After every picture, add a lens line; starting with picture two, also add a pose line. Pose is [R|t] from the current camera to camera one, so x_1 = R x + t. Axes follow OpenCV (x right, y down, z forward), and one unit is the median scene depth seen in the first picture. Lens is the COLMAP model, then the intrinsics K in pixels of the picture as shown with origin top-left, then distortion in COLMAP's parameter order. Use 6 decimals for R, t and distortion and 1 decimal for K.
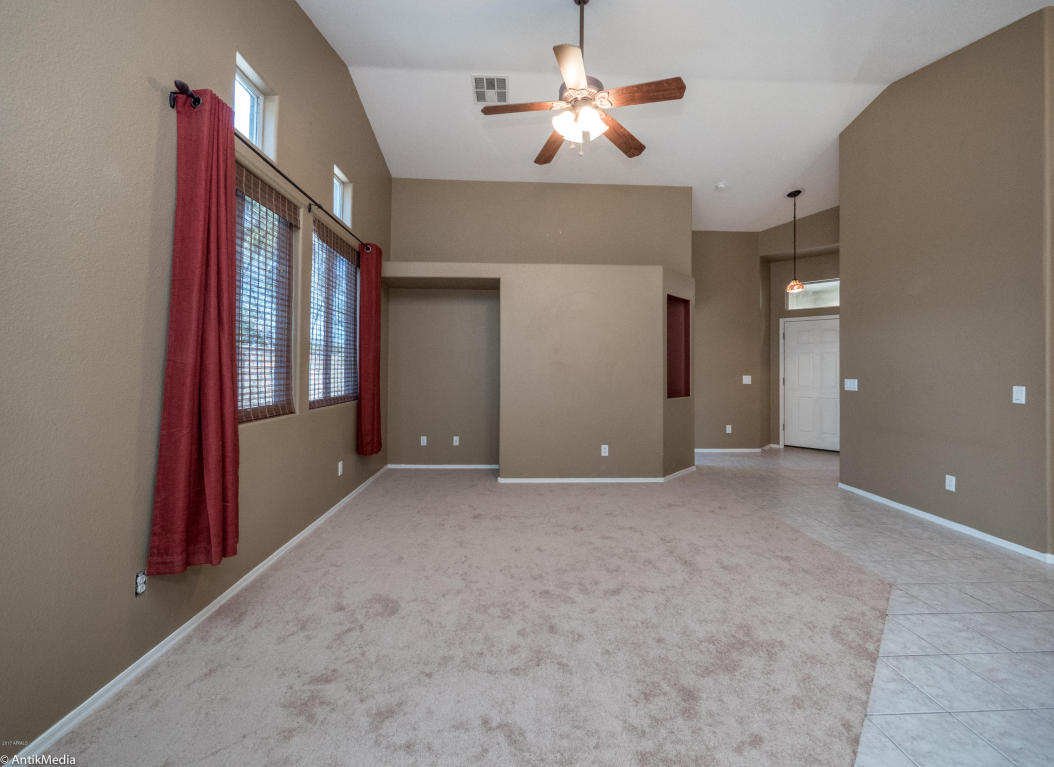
lens RADIAL K [[437.8, 0, 527.6], [0, 437.8, 365.1], [0, 0, 1]] dist [0.000802, -0.004092]
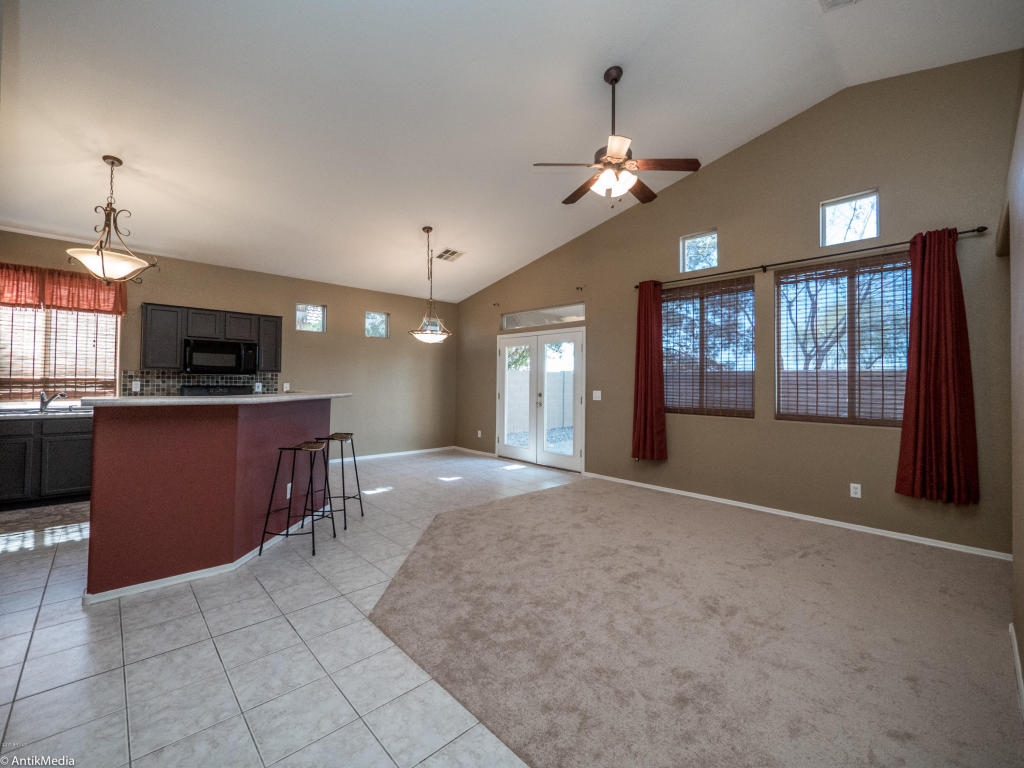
lens RADIAL K [[437.0, 0, 514.8], [0, 437.0, 374.0], [0, 0, 1]] dist [-0.000810, -0.000497]
pose [[-0.749994, -0.028907, -0.660812, 0.816971], [-0.013632, 0.999508, -0.028252, 0.011775], [0.661304, -0.012181, -0.750019, 1.266161]]
